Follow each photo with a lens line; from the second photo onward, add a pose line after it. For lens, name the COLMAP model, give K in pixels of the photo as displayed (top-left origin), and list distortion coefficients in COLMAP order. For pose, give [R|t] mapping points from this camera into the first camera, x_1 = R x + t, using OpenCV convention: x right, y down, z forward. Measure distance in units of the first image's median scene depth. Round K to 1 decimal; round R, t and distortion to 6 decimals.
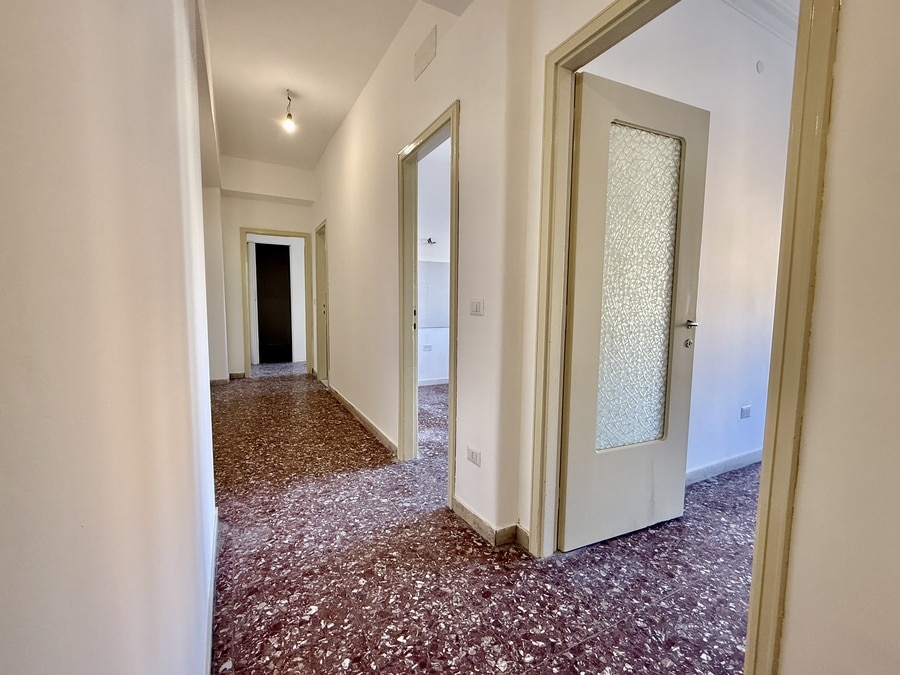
lens RADIAL K [[400.8, 0, 445.1], [0, 400.8, 335.4], [0, 0, 1]] dist [0.000454, -0.000523]
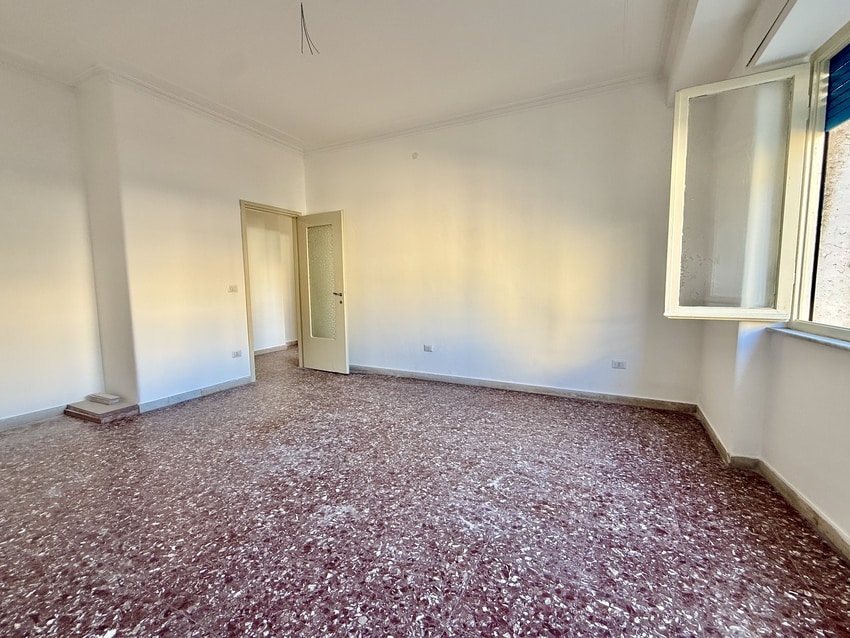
lens RADIAL K [[378.6, 0, 421.5], [0, 378.6, 319.6], [0, 0, 1]] dist [0.000454, -0.000523]
pose [[0.564367, 0.065401, -0.822929, 3.260044], [-0.051496, 0.997705, 0.043975, -0.006179], [0.823916, 0.017560, 0.566439, 0.078577]]
